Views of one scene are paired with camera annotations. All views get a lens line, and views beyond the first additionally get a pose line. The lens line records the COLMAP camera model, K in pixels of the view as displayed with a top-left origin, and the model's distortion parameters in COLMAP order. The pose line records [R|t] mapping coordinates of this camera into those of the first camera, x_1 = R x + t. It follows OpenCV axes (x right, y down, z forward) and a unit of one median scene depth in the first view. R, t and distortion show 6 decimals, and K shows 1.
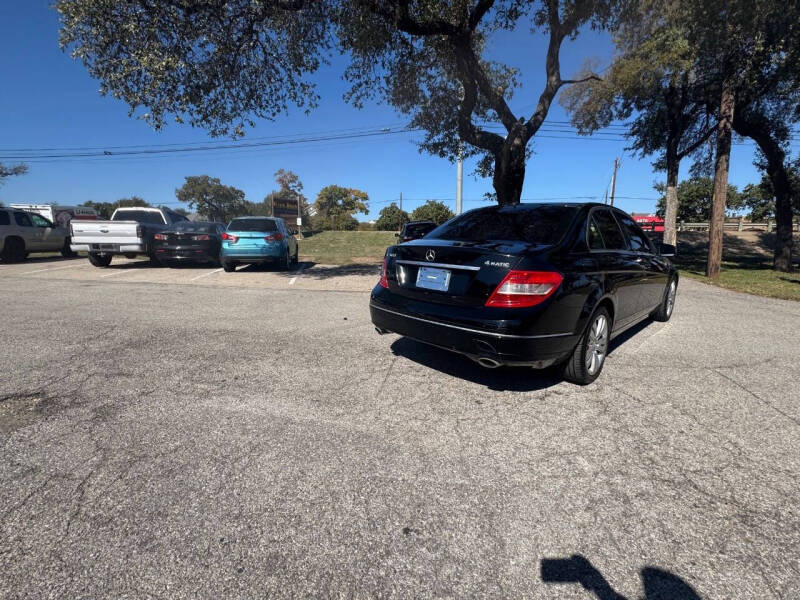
lens RADIAL K [[384.4, 0, 403.6], [0, 384.4, 283.8], [0, 0, 1]] dist [-0.004486, 0.002191]
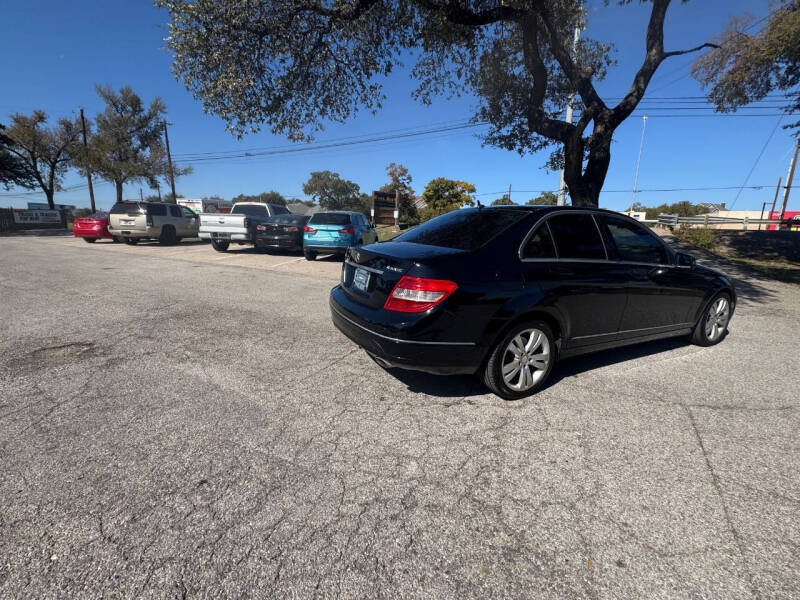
lens RADIAL K [[384.4, 0, 398.5], [0, 384.4, 287.2], [0, 0, 1]] dist [-0.004486, 0.002191]
pose [[0.950655, 0.067585, -0.302801, 0.143136], [-0.058492, 0.997525, 0.039011, -0.011363], [0.304688, -0.019375, 0.952255, 0.002590]]
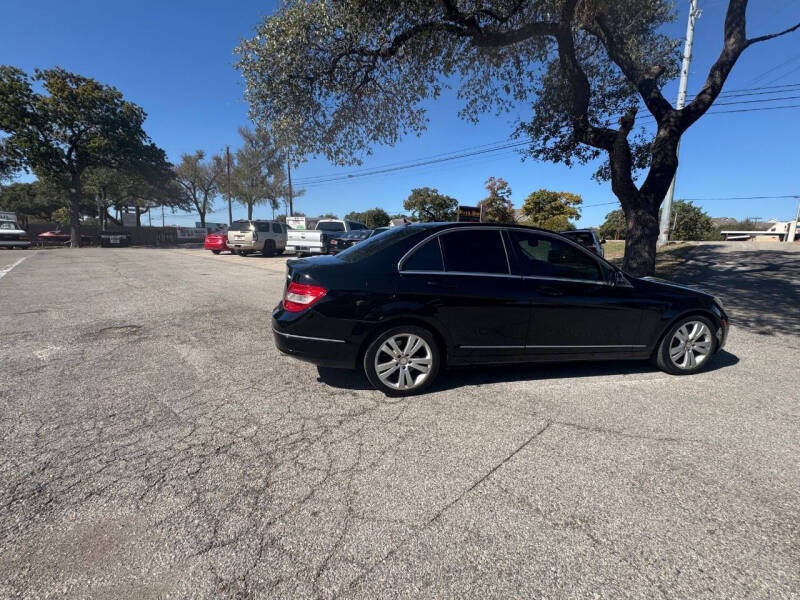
lens RADIAL K [[384.4, 0, 395.1], [0, 384.4, 286.0], [0, 0, 1]] dist [-0.004486, 0.002191]
pose [[0.818894, 0.085541, -0.567535, 0.317523], [-0.088883, 0.995803, 0.021843, -0.020267], [0.567021, 0.032557, 0.823060, 0.035329]]
